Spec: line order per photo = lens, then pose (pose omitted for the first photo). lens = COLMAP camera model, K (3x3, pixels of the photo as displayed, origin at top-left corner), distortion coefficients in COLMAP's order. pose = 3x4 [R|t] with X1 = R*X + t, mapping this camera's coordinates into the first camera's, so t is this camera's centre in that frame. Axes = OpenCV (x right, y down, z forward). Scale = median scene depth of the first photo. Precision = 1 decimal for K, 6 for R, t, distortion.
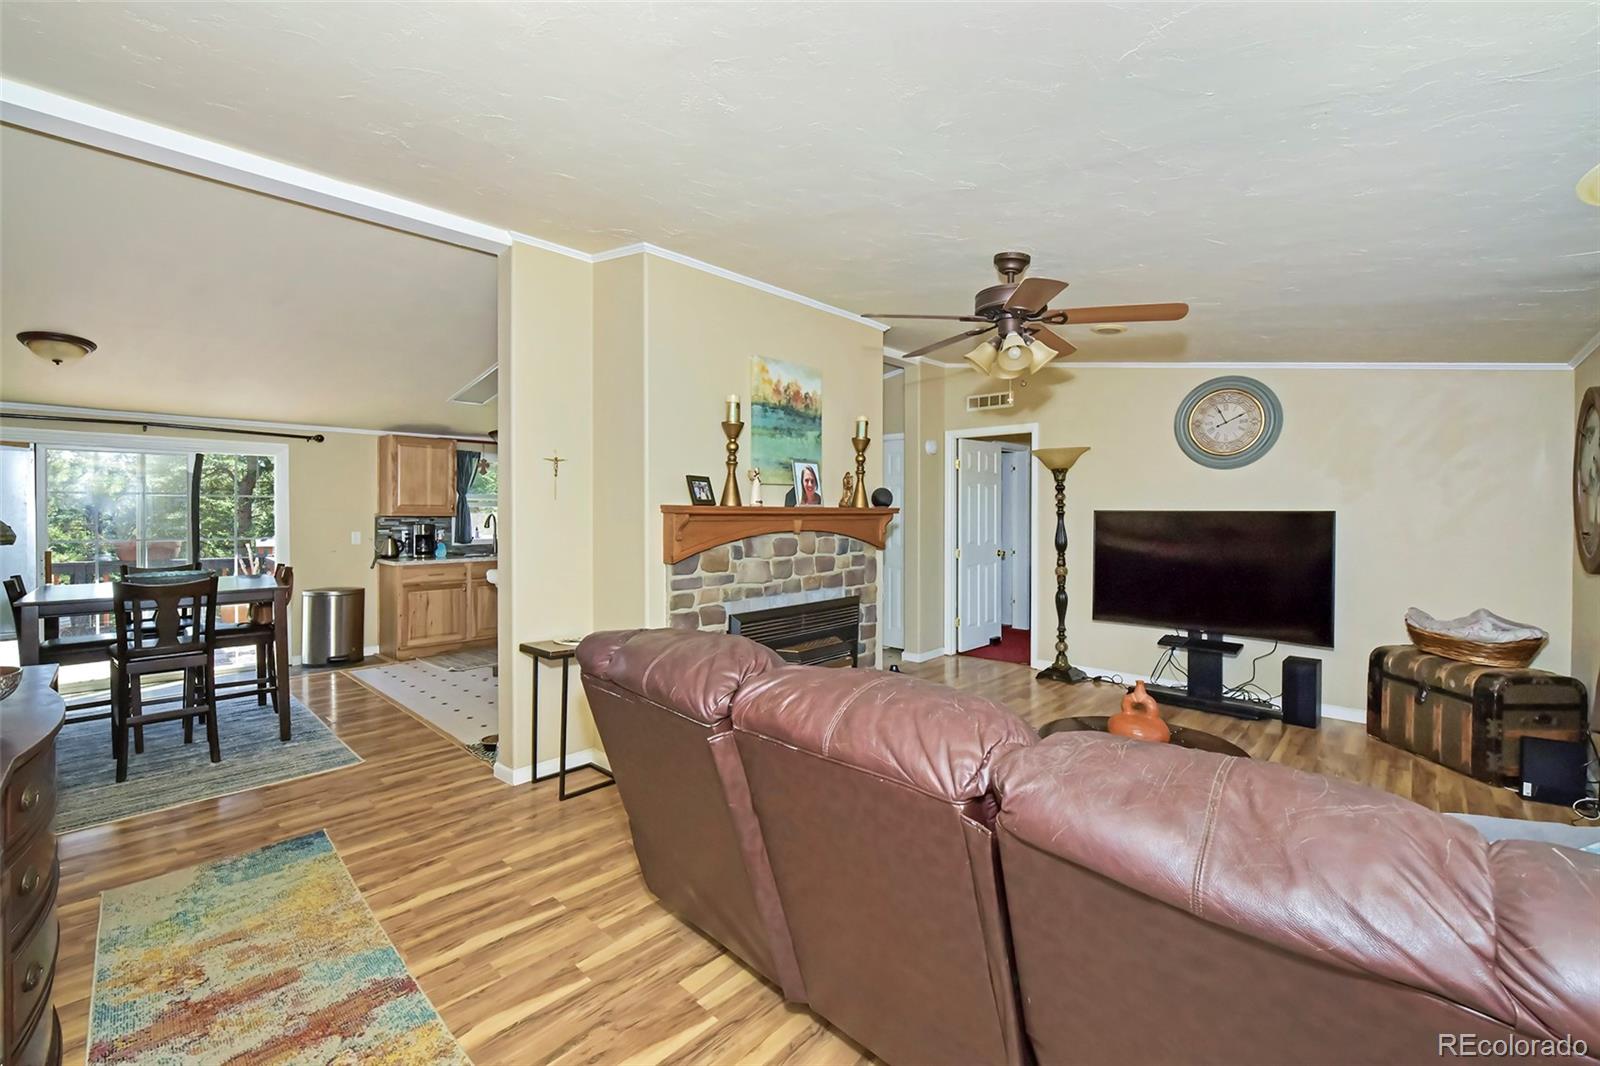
lens RADIAL K [[692.9, 0, 802.2], [0, 692.9, 510.3], [0, 0, 1]] dist [-0.001347, -0.000240]
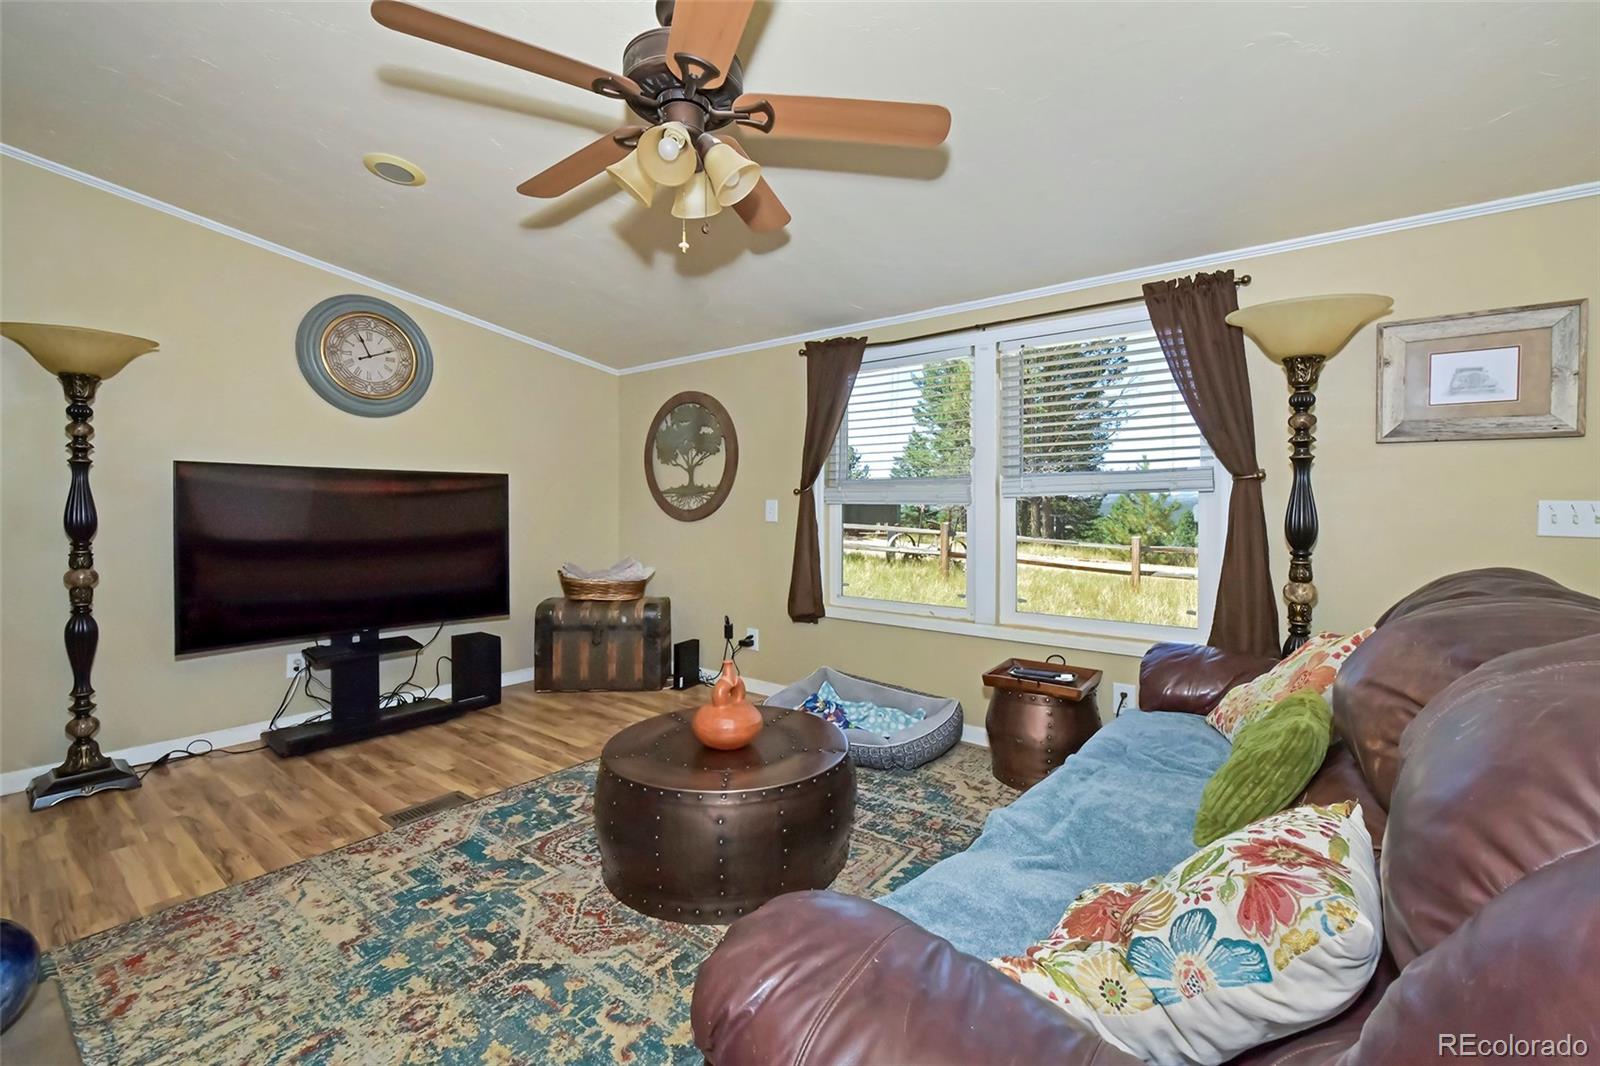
lens RADIAL K [[692.9, 0, 802.2], [0, 692.9, 510.3], [0, 0, 1]] dist [-0.001347, -0.000240]
pose [[-0.108351, -0.007289, 0.994086, -0.204962], [-0.000491, 0.999973, 0.007279, 0.038408], [-0.994113, 0.000300, -0.108352, 0.593202]]
